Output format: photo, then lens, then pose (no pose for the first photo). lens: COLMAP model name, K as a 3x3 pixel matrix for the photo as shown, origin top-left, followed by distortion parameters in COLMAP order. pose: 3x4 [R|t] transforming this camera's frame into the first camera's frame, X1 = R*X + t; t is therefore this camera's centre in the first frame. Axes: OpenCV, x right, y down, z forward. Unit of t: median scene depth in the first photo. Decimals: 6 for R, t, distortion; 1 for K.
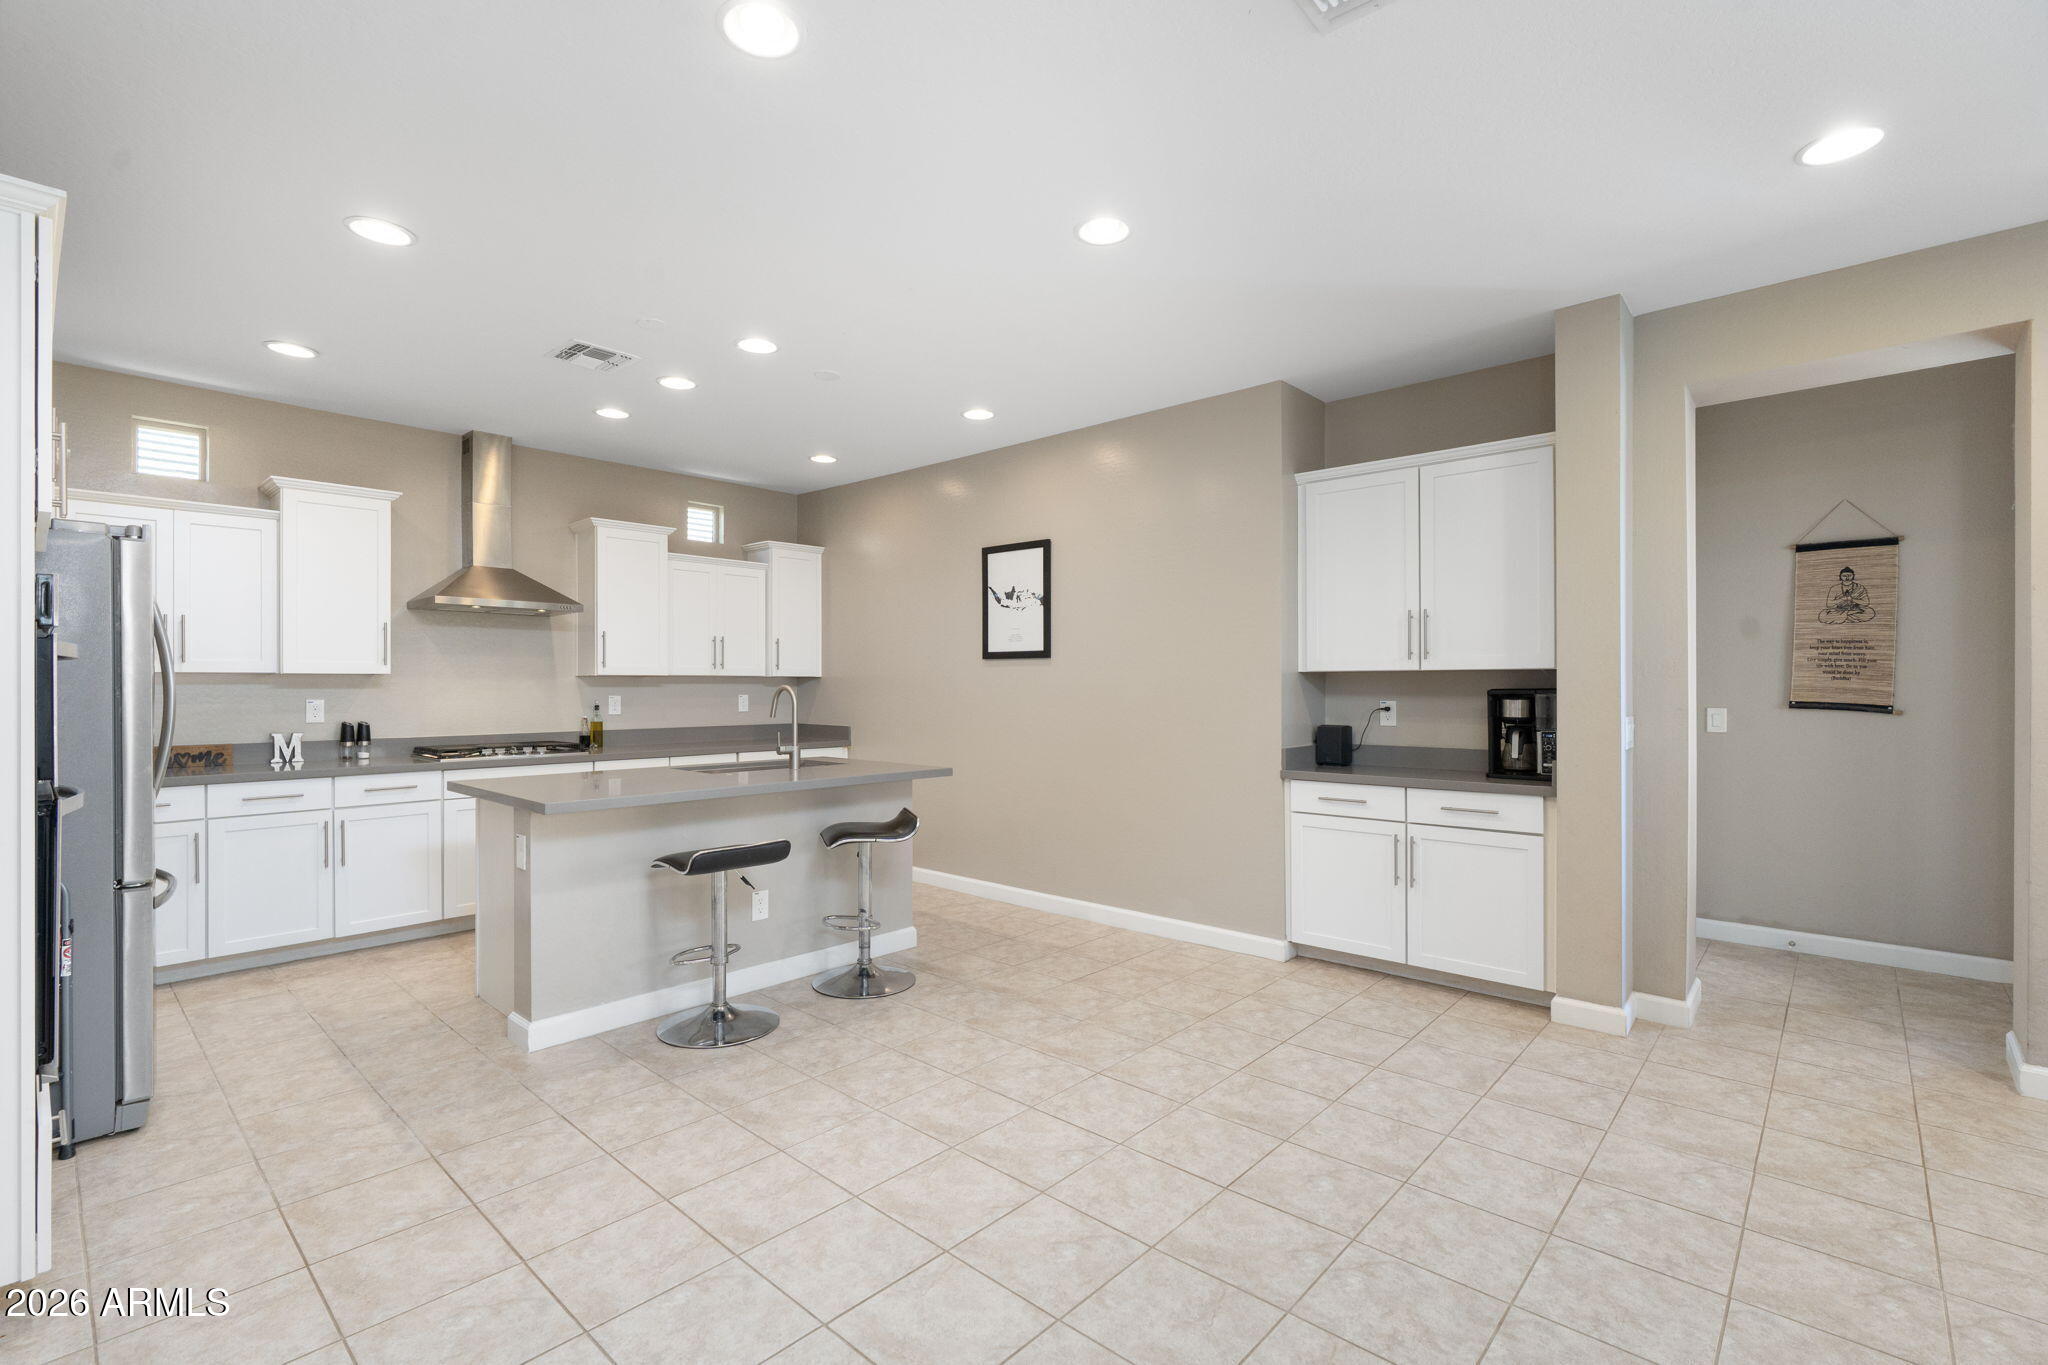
lens RADIAL K [[916.7, 0, 1025.6], [0, 916.7, 685.3], [0, 0, 1]] dist [-0.013390, 0.000760]
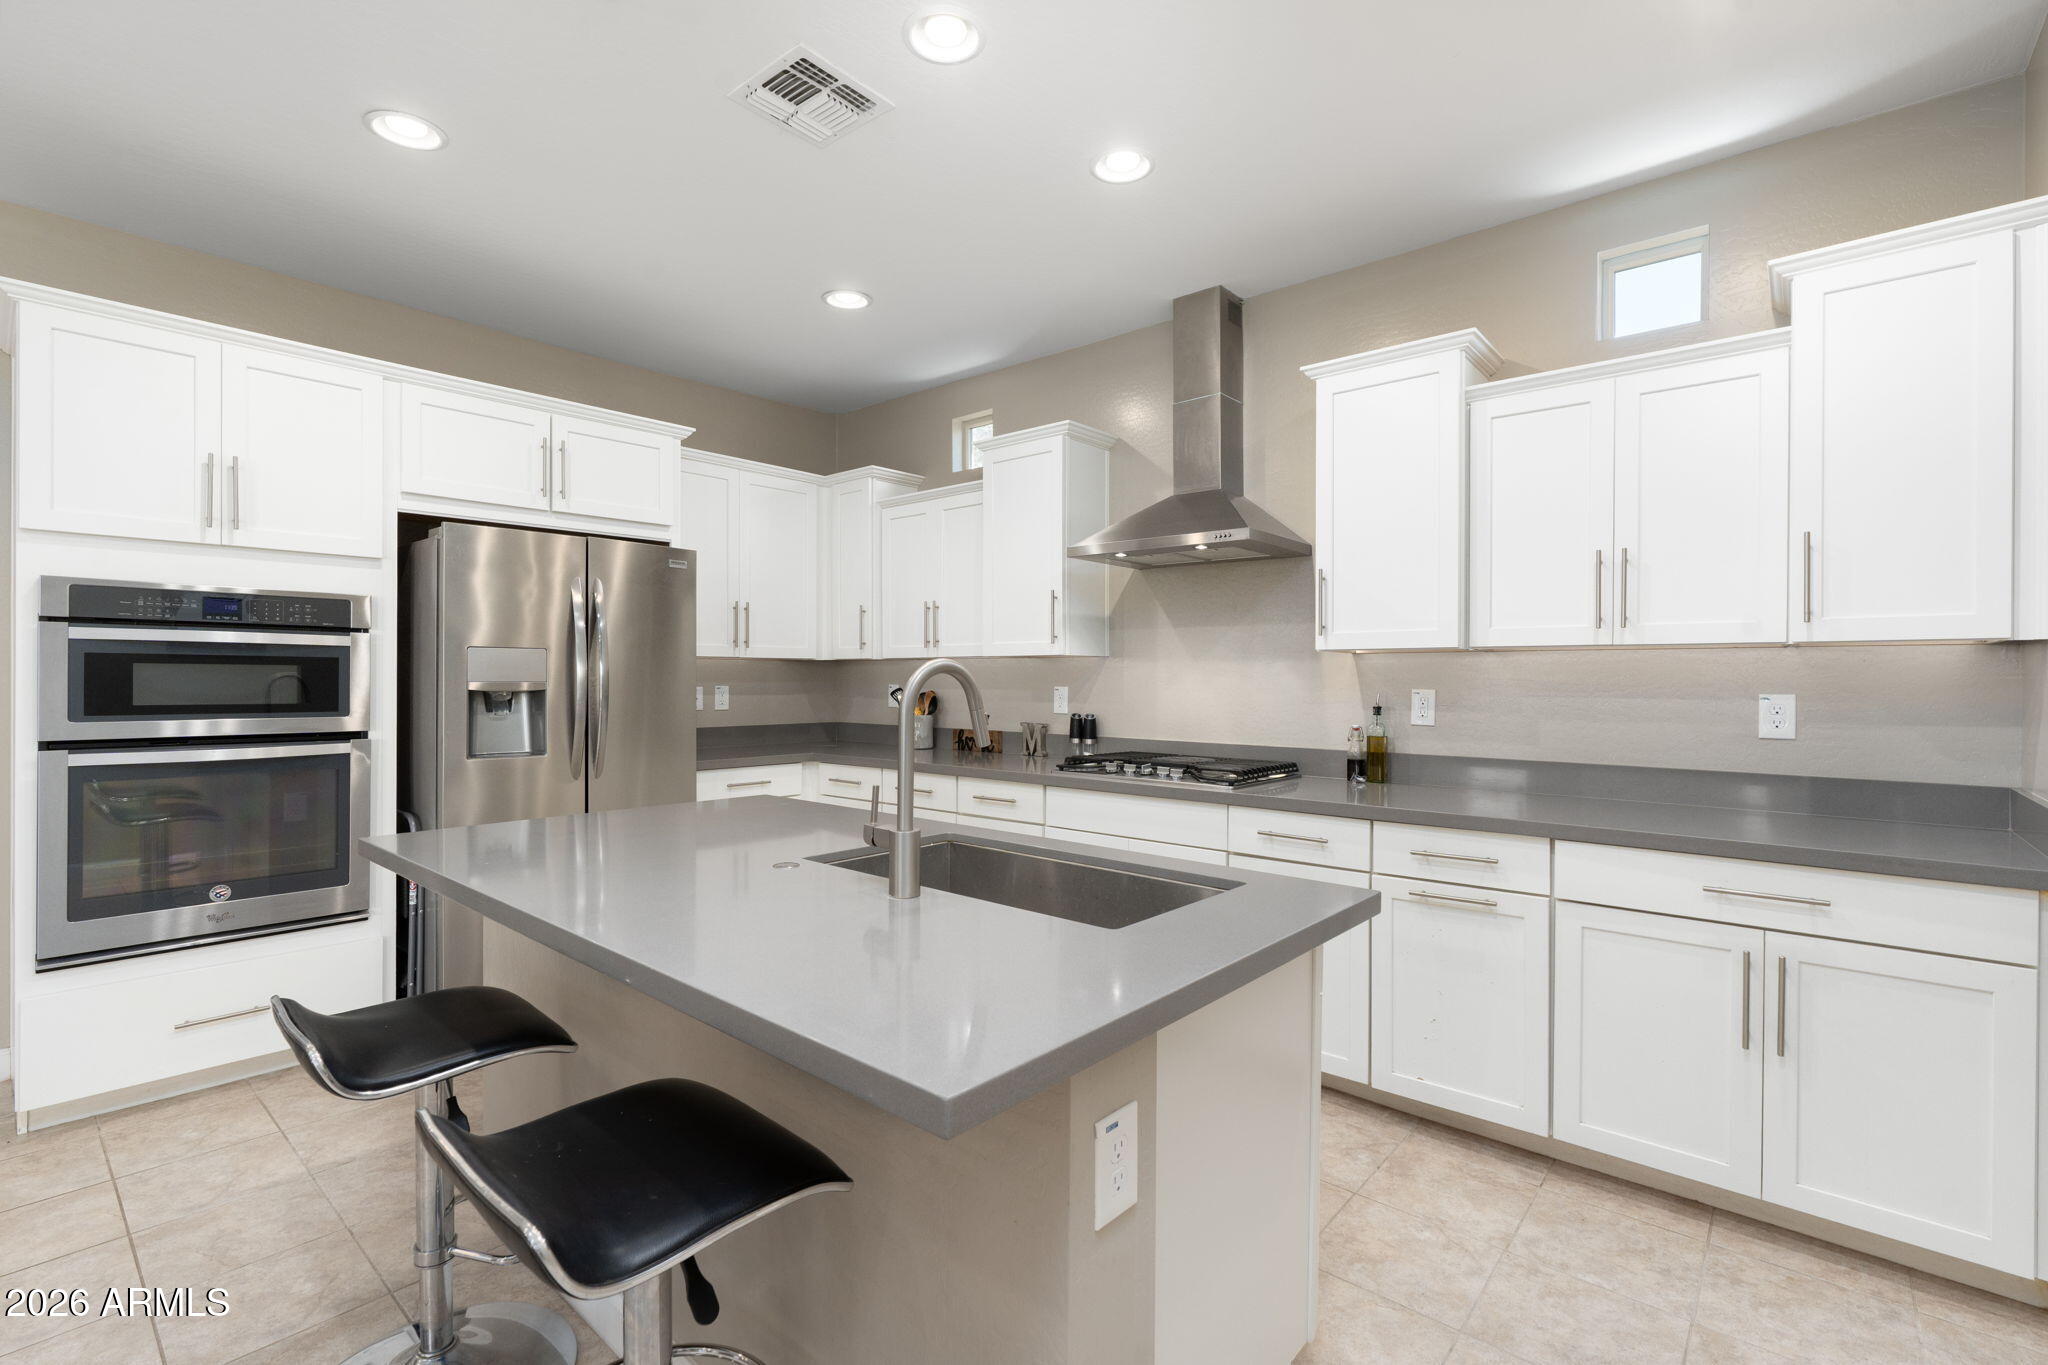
lens RADIAL K [[916.7, 0, 1014.4], [0, 916.7, 676.1], [0, 0, 1]] dist [-0.013390, 0.000760]
pose [[0.013902, 0.000198, -0.999903, 0.091265], [-0.003052, 0.999995, 0.000156, 0.005295], [0.999899, 0.003049, 0.013903, 0.916887]]
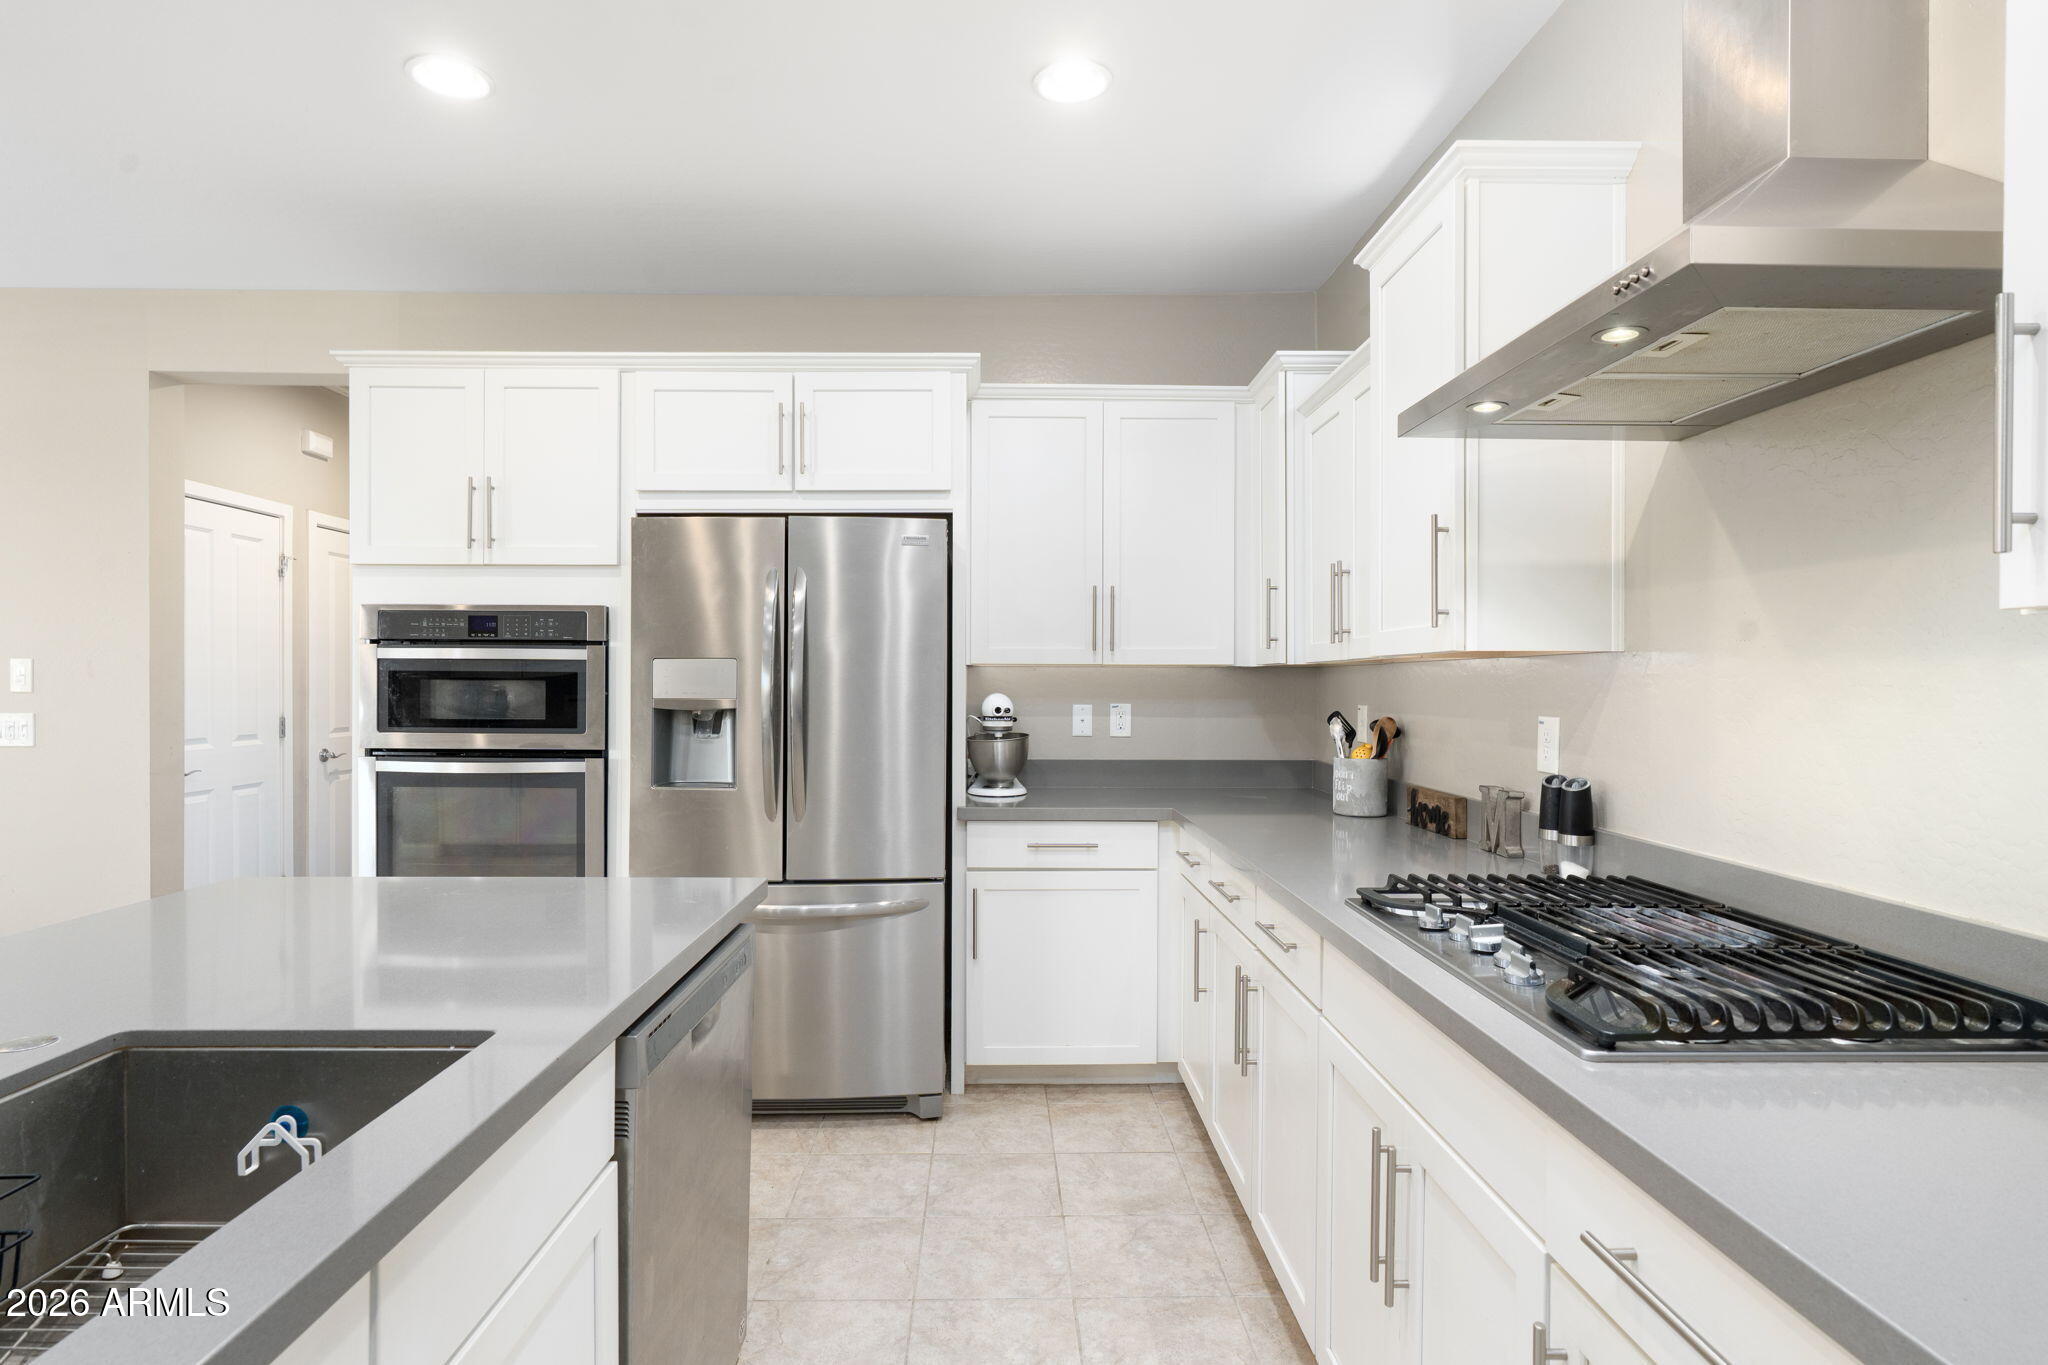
lens RADIAL K [[1032.1, 0, 1012.7], [0, 1032.1, 690.9], [0, 0, 1]] dist [-0.005323, -0.000295]
pose [[-0.735247, 0.004271, -0.677786, -0.276404], [-0.002052, 0.999962, 0.008527, 0.000278], [0.677797, 0.007660, -0.735210, 1.146702]]
